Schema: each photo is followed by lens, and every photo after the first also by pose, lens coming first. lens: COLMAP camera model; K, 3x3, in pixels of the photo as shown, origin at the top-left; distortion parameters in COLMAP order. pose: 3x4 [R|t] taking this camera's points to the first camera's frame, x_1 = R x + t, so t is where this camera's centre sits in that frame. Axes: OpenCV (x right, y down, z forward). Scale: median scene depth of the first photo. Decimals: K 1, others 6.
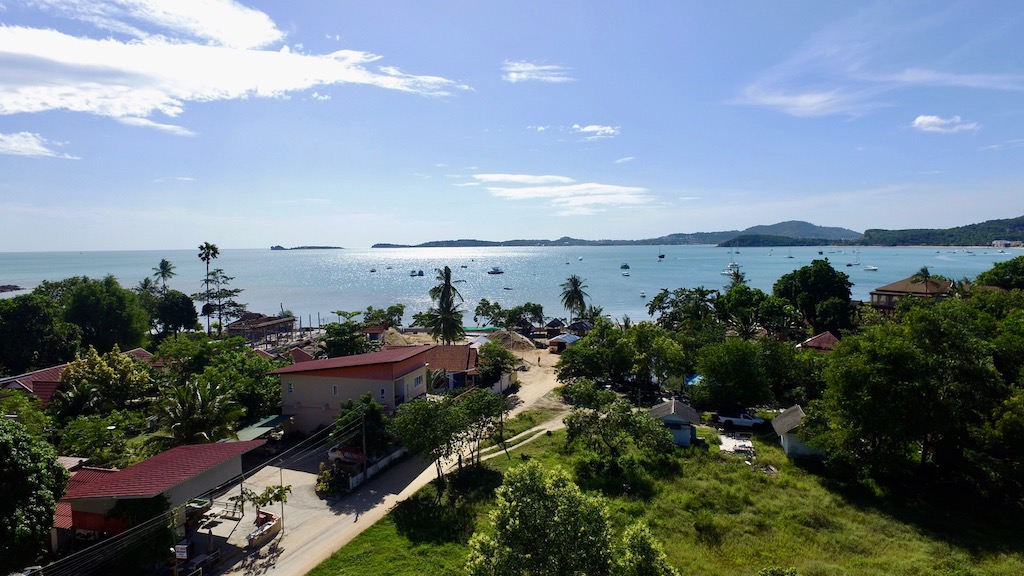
lens RADIAL K [[591.9, 0, 508.8], [0, 591.9, 286.1], [0, 0, 1]] dist [-0.013549, 0.014452]
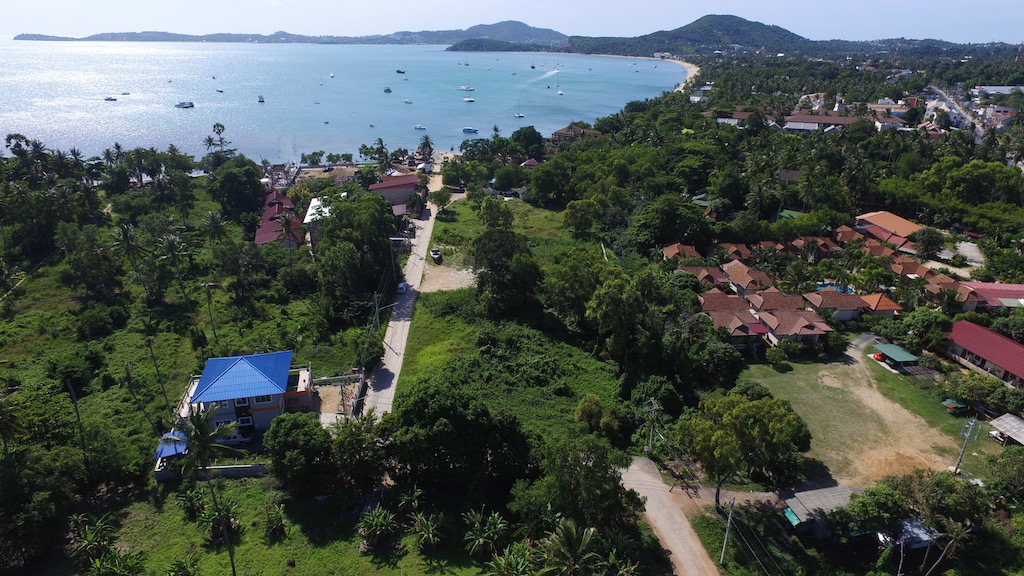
lens RADIAL K [[591.9, 0, 508.8], [0, 591.9, 286.1], [0, 0, 1]] dist [-0.013549, 0.014452]
pose [[0.902523, -0.147663, 0.404534, -0.510888], [0.010138, 0.946400, 0.322837, -0.171409], [-0.430523, -0.287267, 0.855645, -0.990346]]
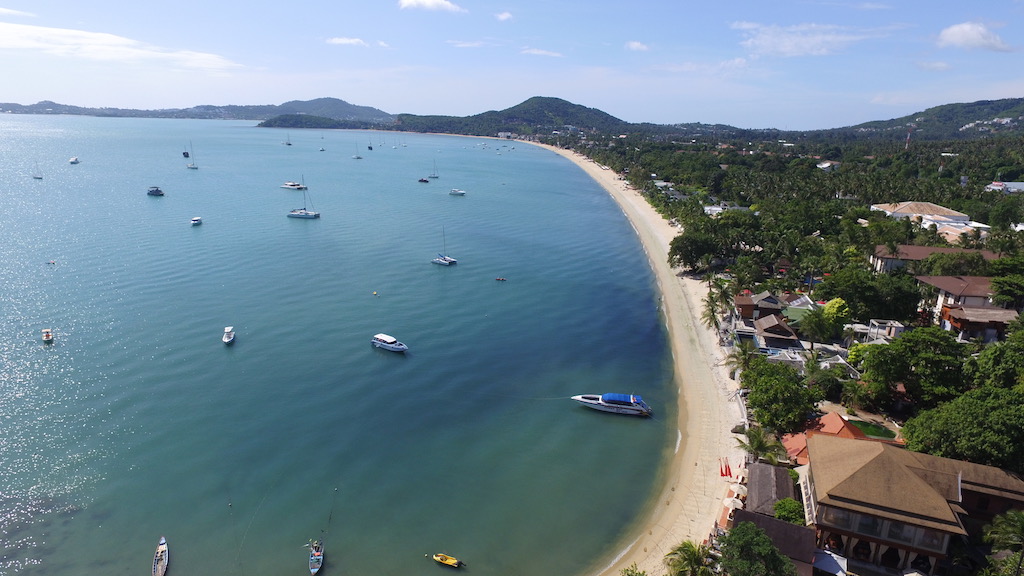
lens RADIAL K [[591.9, 0, 508.8], [0, 591.9, 286.1], [0, 0, 1]] dist [-0.013549, 0.014452]
pose [[0.740163, -0.147457, 0.656060, 0.156579], [0.008487, 0.977630, 0.210159, -0.271514], [-0.672374, -0.149984, 0.724858, 0.909050]]
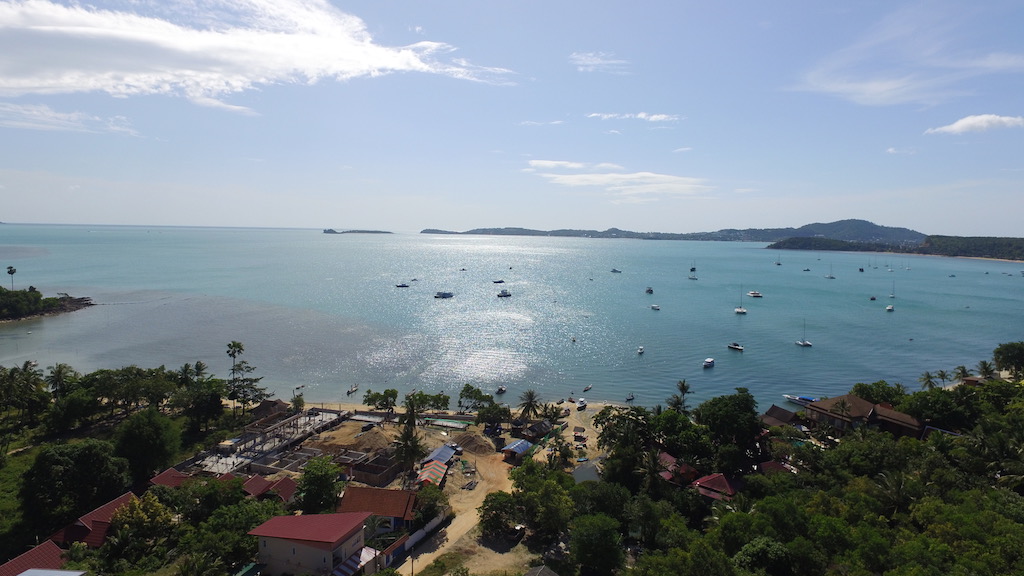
lens RADIAL K [[591.9, 0, 508.8], [0, 591.9, 286.1], [0, 0, 1]] dist [-0.013549, 0.014452]
pose [[0.996157, 0.038623, -0.078612, 0.142463], [-0.036749, 0.999008, 0.025150, -0.238613], [0.079505, -0.022164, 0.996588, -0.163201]]
